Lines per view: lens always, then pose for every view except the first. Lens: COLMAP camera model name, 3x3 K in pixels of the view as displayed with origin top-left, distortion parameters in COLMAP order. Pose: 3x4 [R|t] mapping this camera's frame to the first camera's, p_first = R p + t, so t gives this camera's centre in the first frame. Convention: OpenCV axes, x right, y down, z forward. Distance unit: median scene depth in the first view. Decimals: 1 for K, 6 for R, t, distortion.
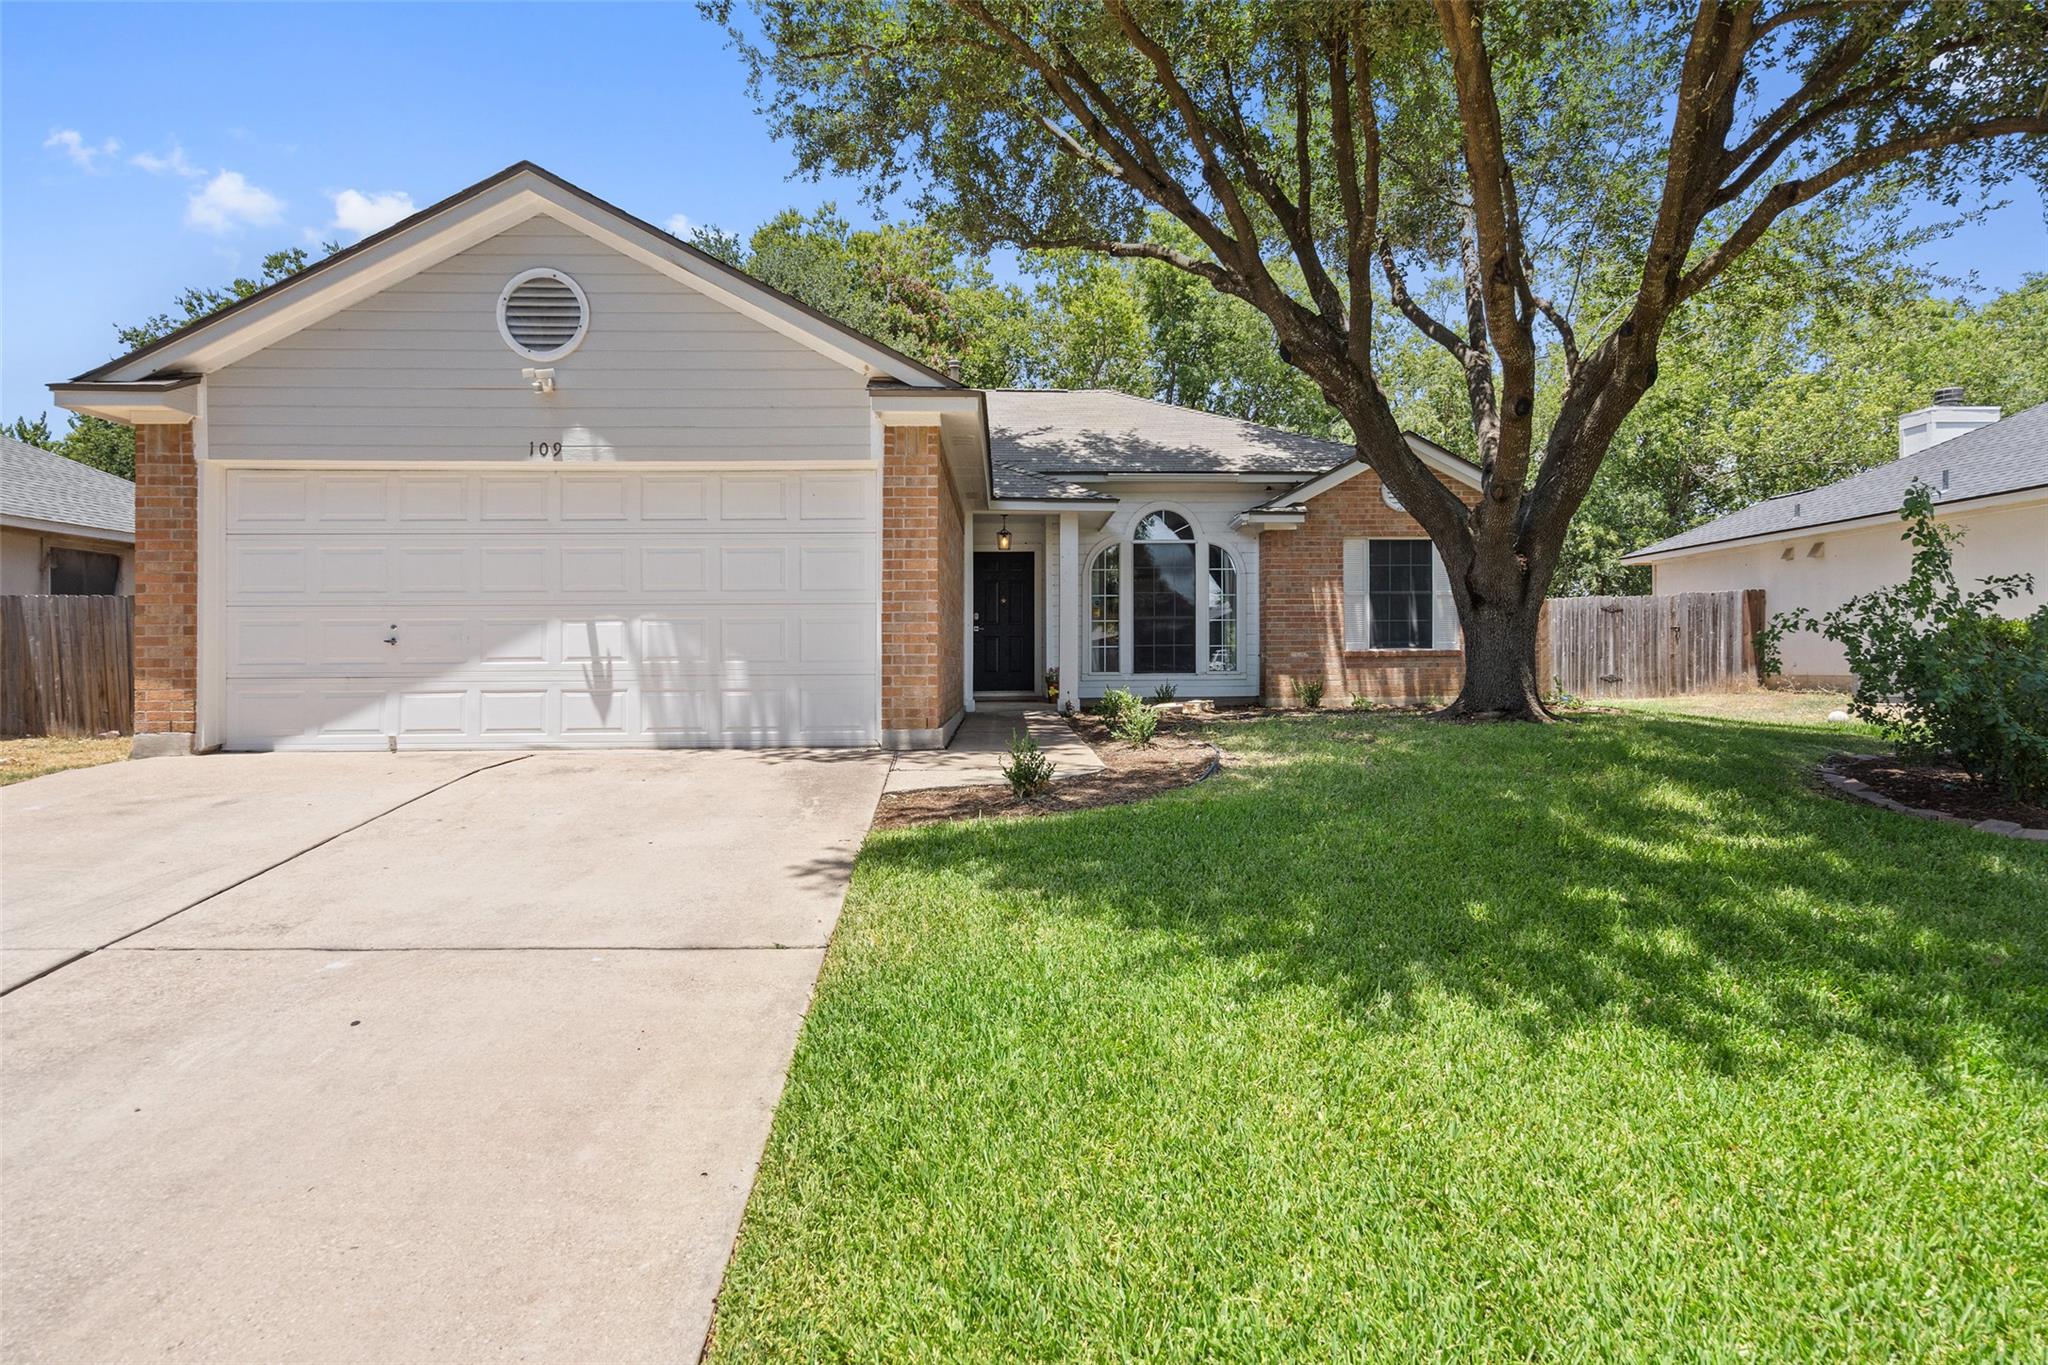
lens RADIAL K [[1046.5, 0, 1025.5], [0, 1046.5, 665.6], [0, 0, 1]] dist [0.005594, 0.001021]
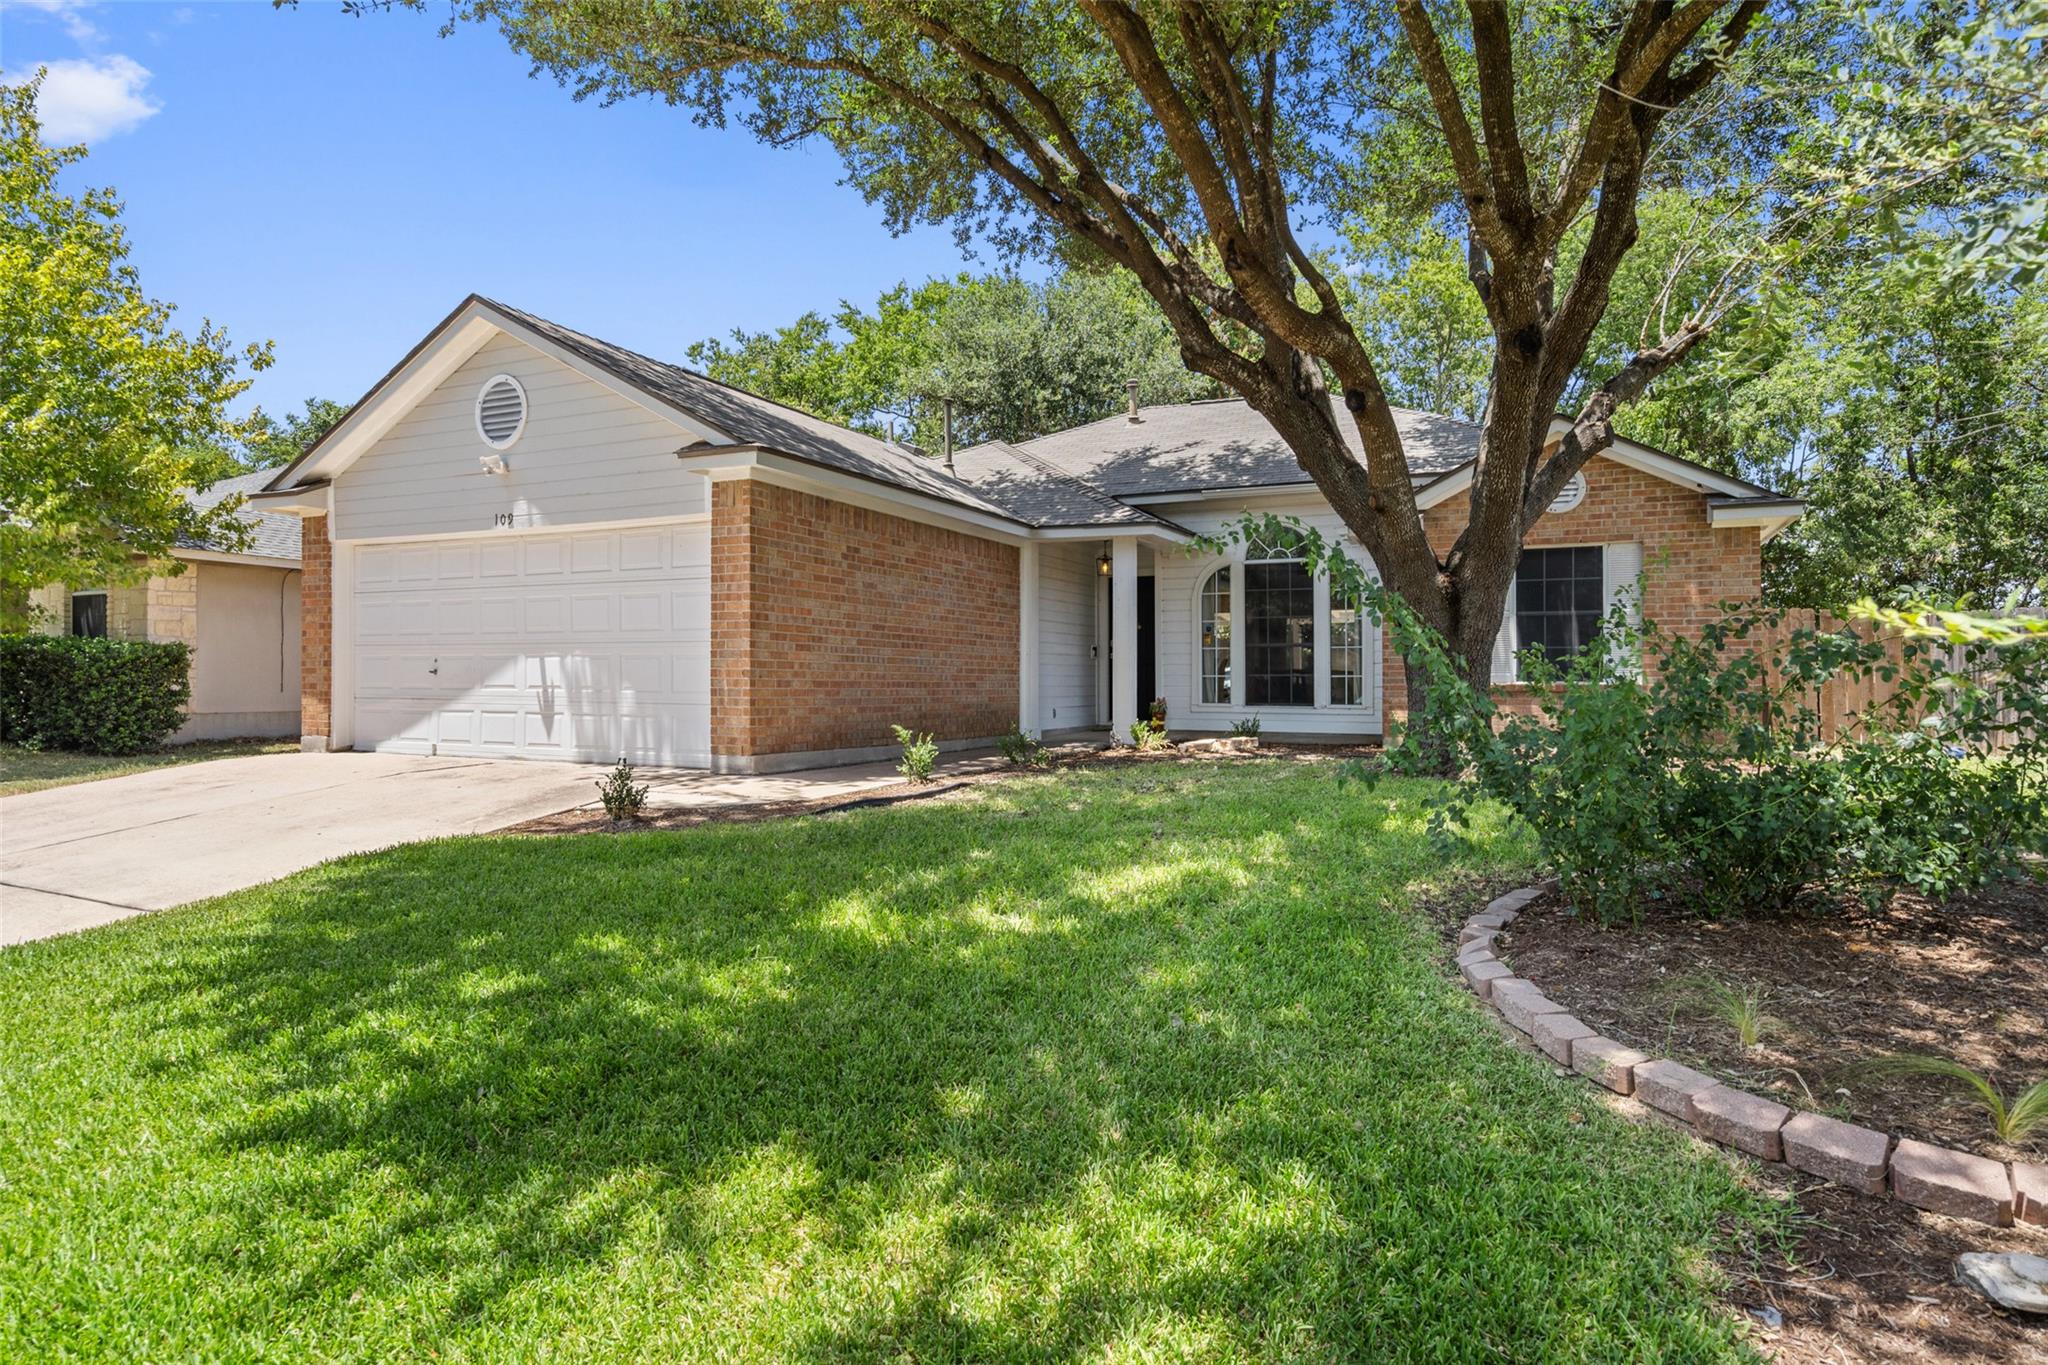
lens RADIAL K [[1096.8, 0, 1020.5], [0, 1096.8, 689.1], [0, 0, 1]] dist [0.020356, -0.000122]
pose [[0.890622, 0.014847, -0.454501, 0.689547], [-0.014138, 0.999888, 0.004958, -0.019076], [0.454524, 0.002010, 0.890732, 0.107505]]
